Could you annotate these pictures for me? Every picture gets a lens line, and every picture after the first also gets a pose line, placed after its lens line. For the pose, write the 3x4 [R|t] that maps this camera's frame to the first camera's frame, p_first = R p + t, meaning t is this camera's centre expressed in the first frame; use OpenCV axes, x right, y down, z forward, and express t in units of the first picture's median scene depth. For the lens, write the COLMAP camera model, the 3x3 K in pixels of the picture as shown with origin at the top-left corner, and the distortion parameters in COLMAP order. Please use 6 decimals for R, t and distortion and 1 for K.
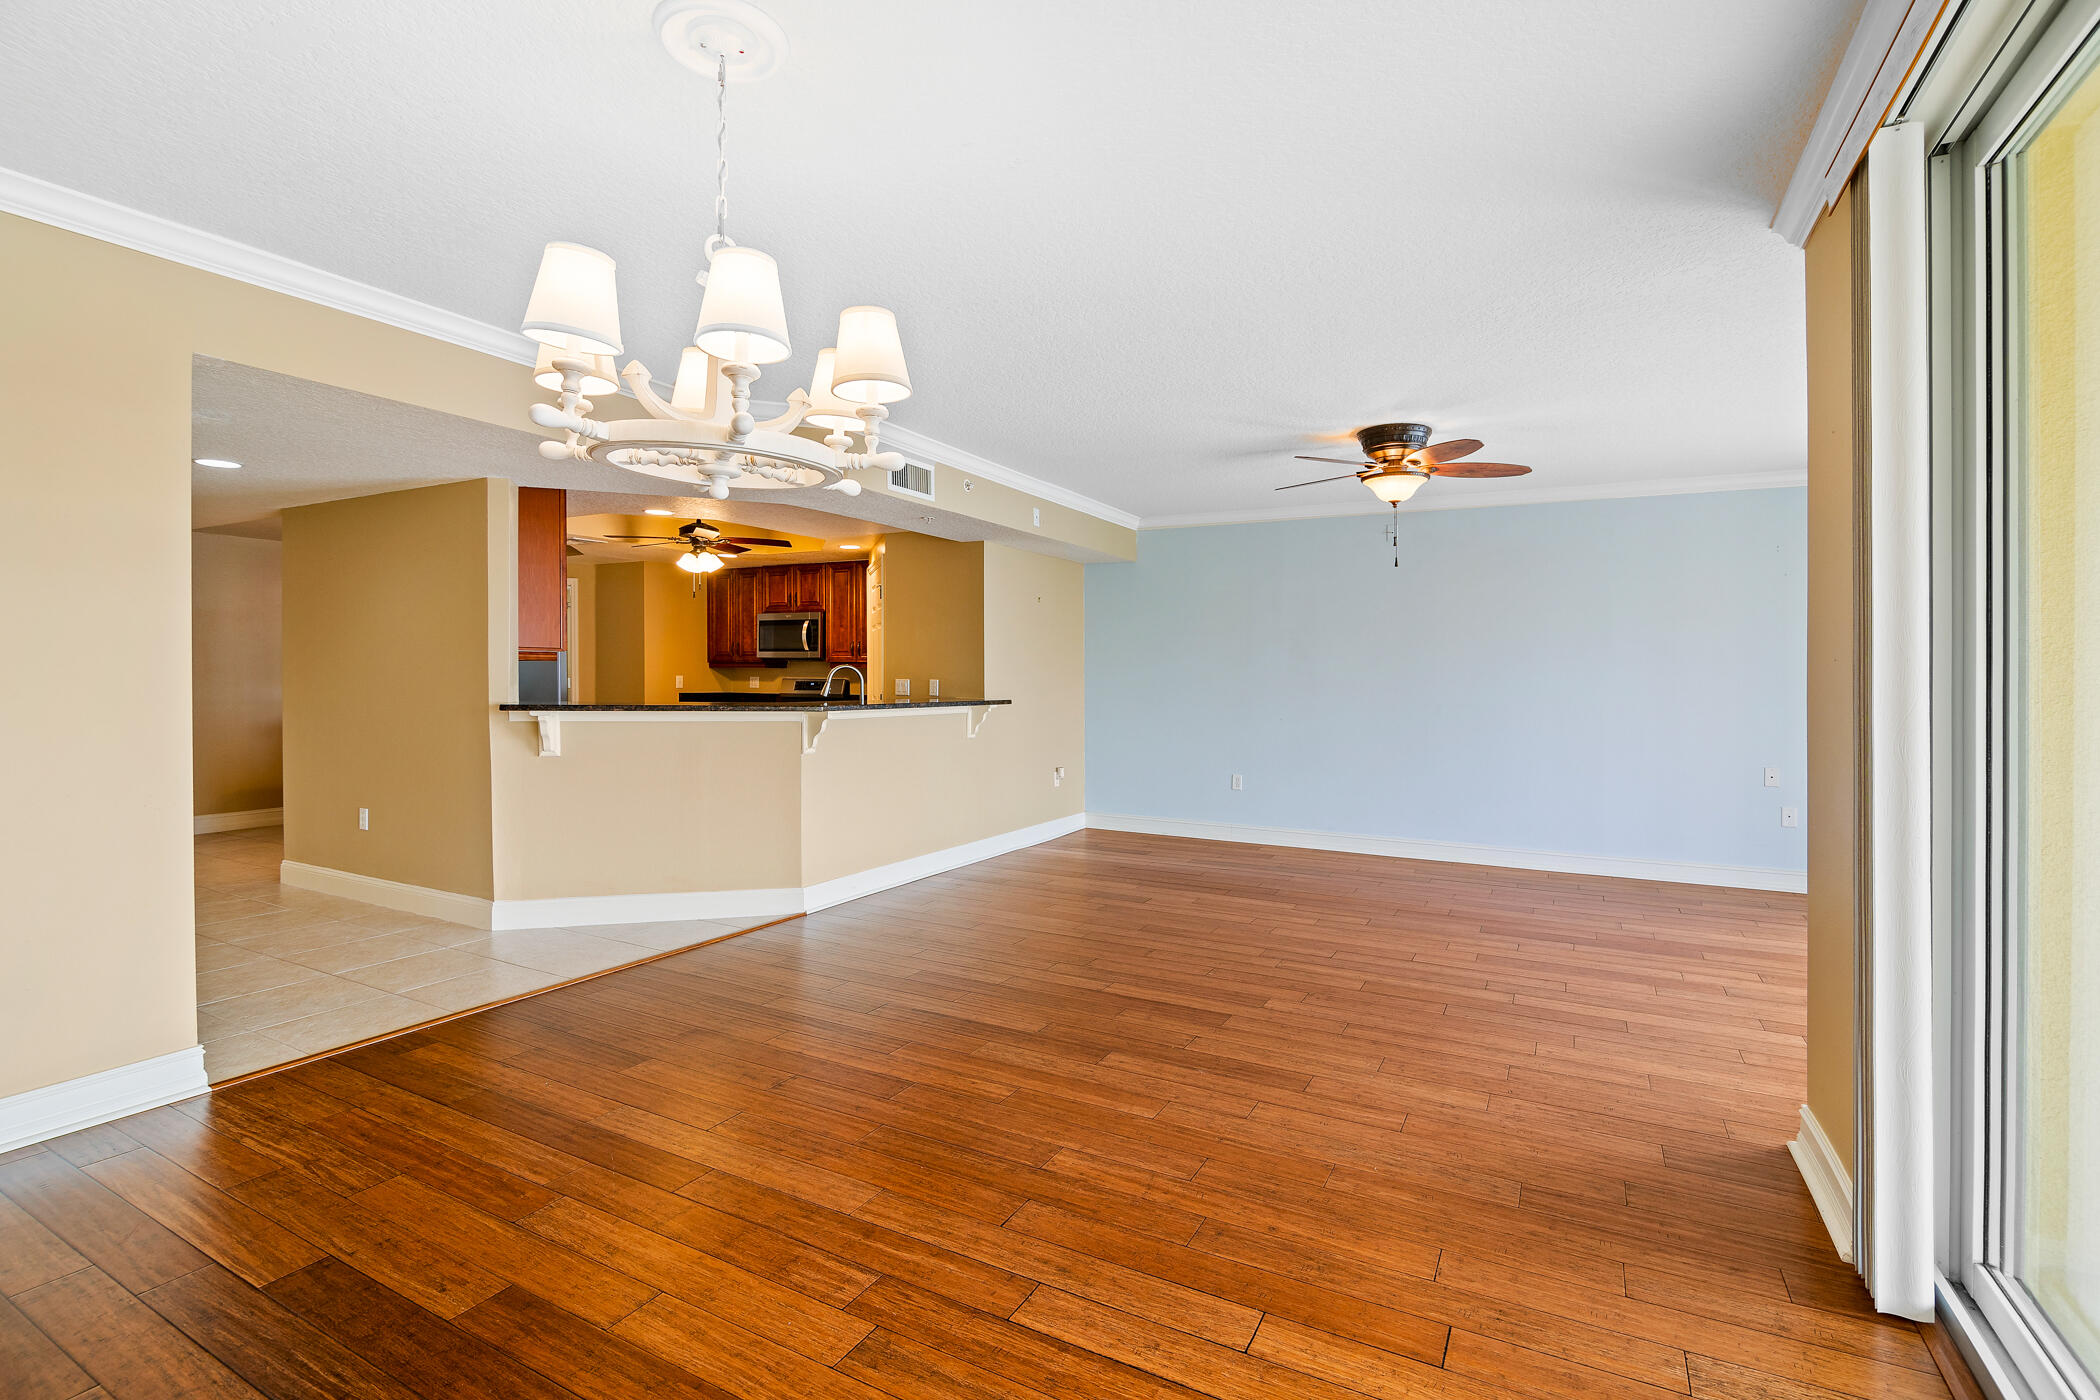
lens RADIAL K [[970.4, 0, 1066.5], [0, 970.4, 672.7], [0, 0, 1]] dist [-0.001800, -0.007292]
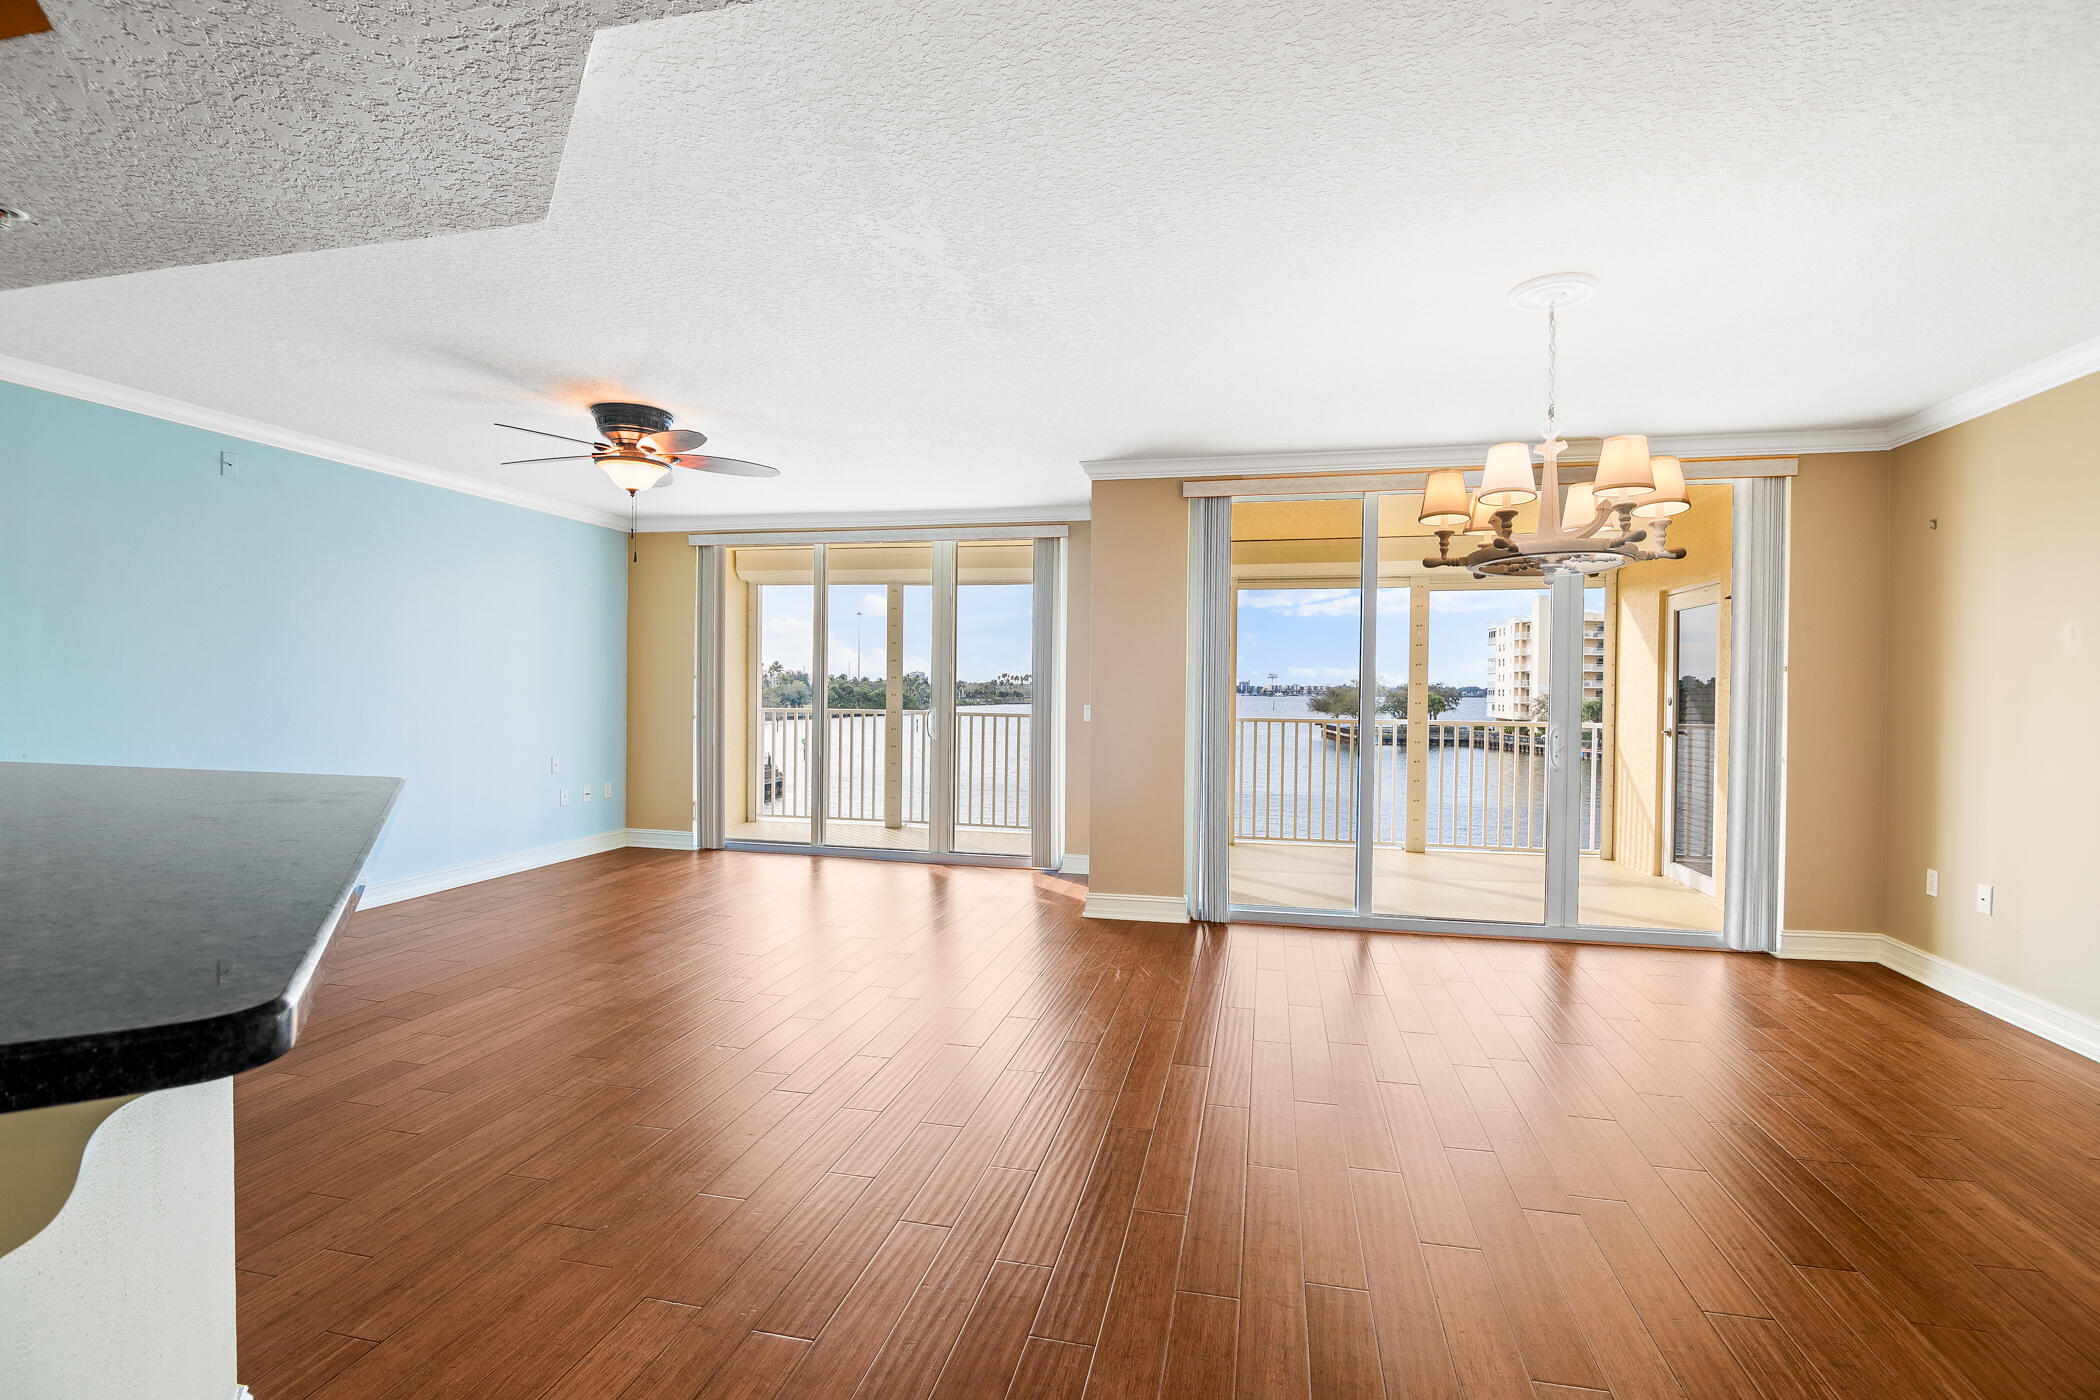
lens RADIAL K [[970.4, 0, 1059.9], [0, 970.4, 686.0], [0, 0, 1]] dist [-0.001800, -0.007292]
pose [[-0.263360, -0.013293, 0.964606, -0.443101], [-0.015228, 0.999838, 0.009621, -0.006635], [-0.964577, -0.012155, -0.263520, 0.582037]]
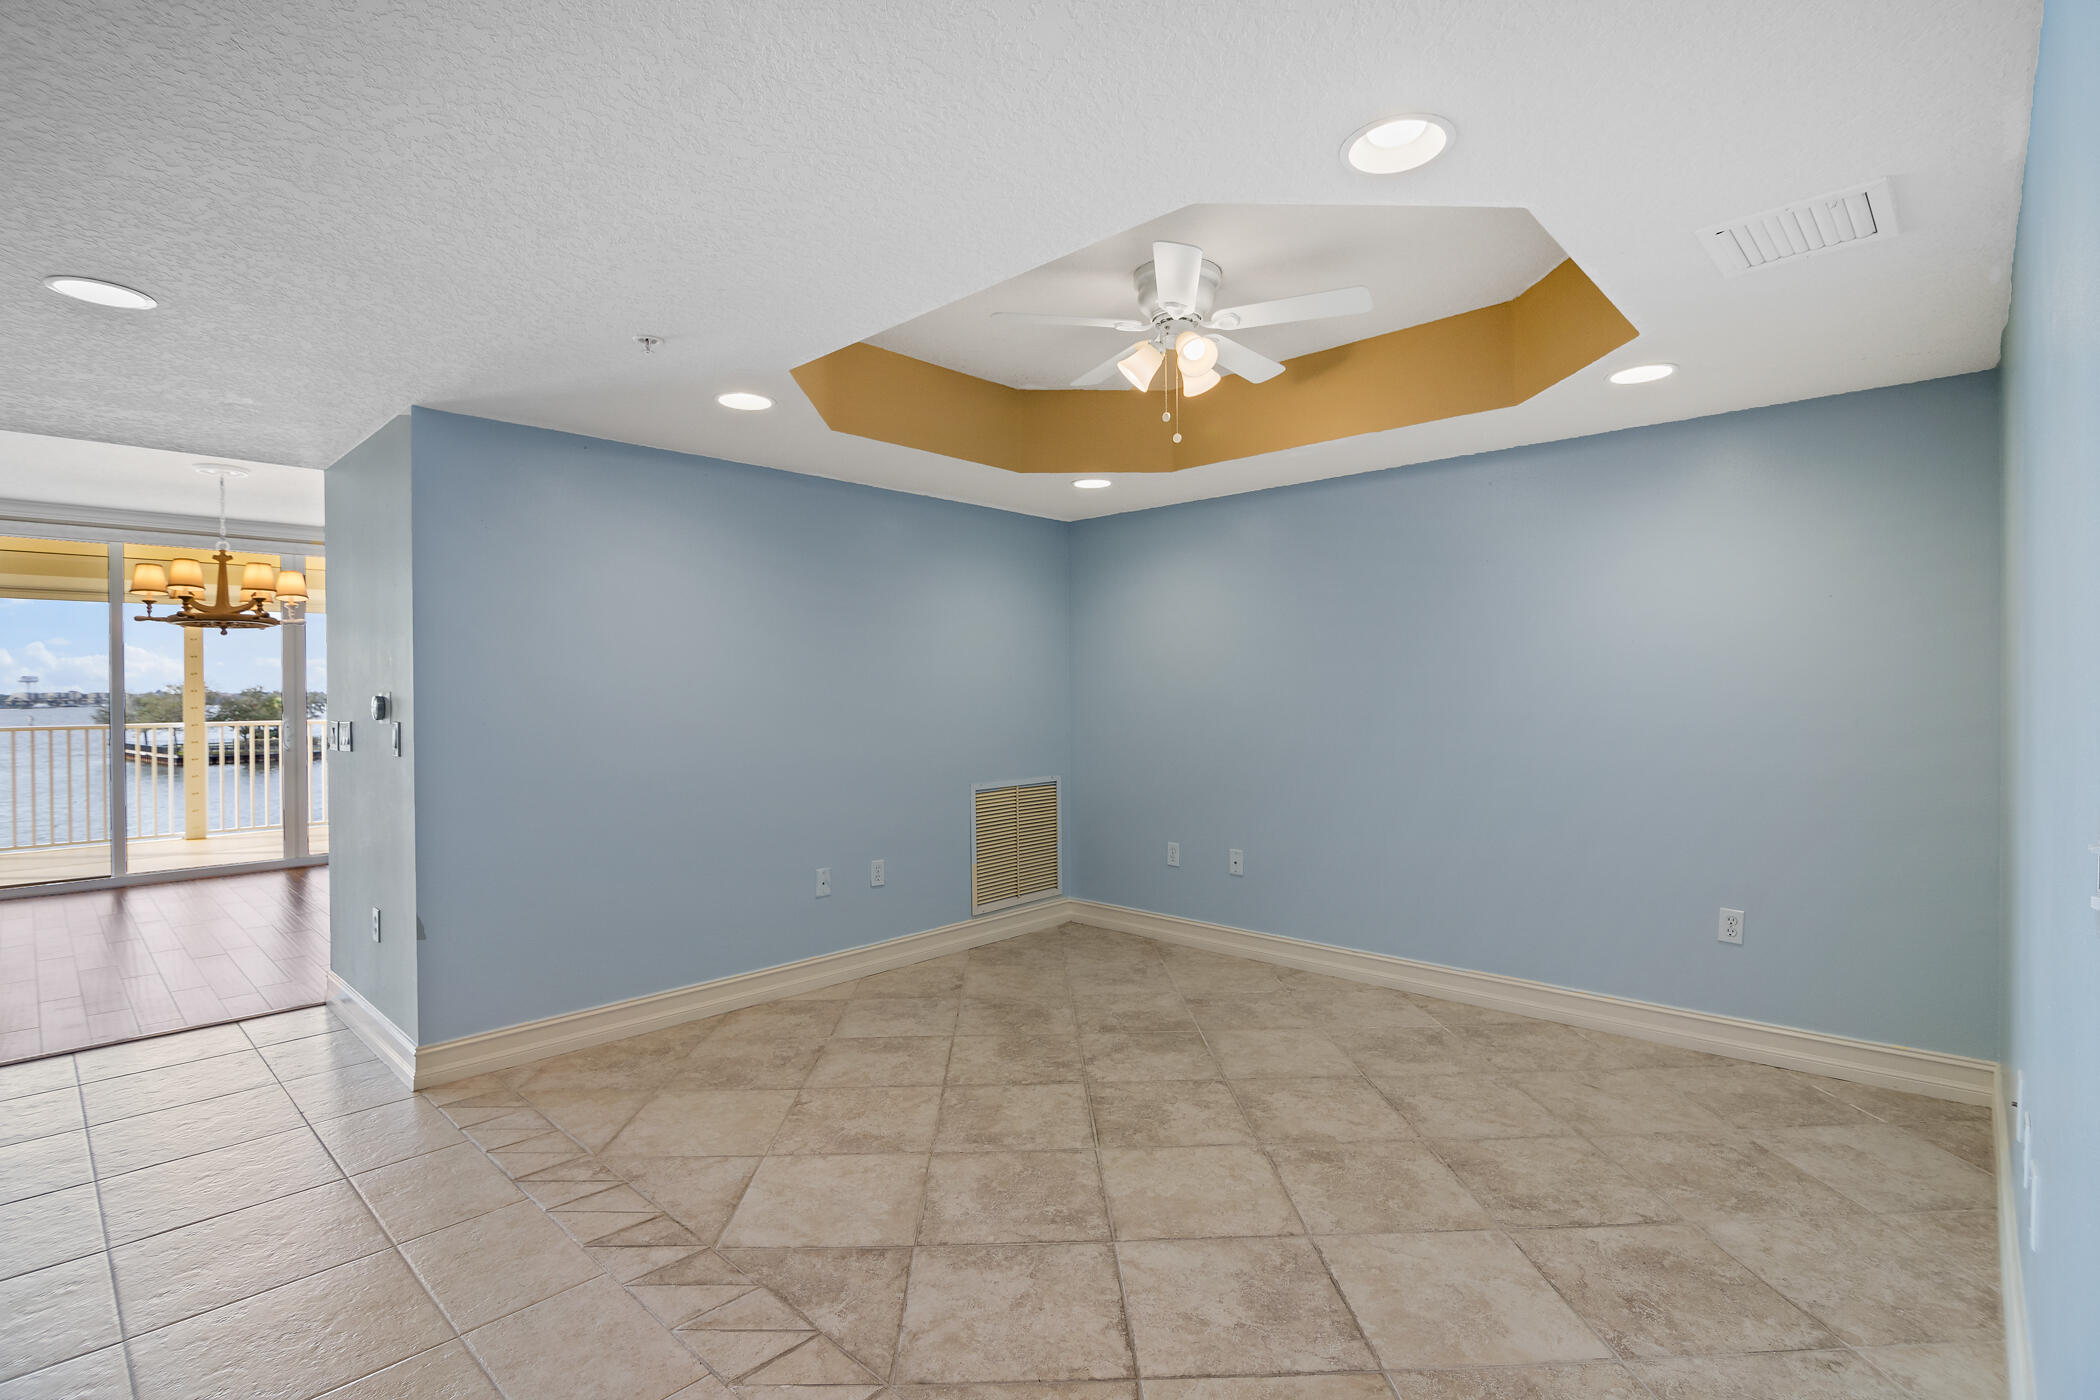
lens RADIAL K [[970.4, 0, 1072.8], [0, 970.4, 703.1], [0, 0, 1]] dist [-0.001800, -0.007292]
pose [[-0.966290, -0.010163, 0.257257, -0.919101], [-0.007717, 0.999915, 0.010518, -0.010891], [-0.257342, 0.008179, -0.966286, 0.818700]]
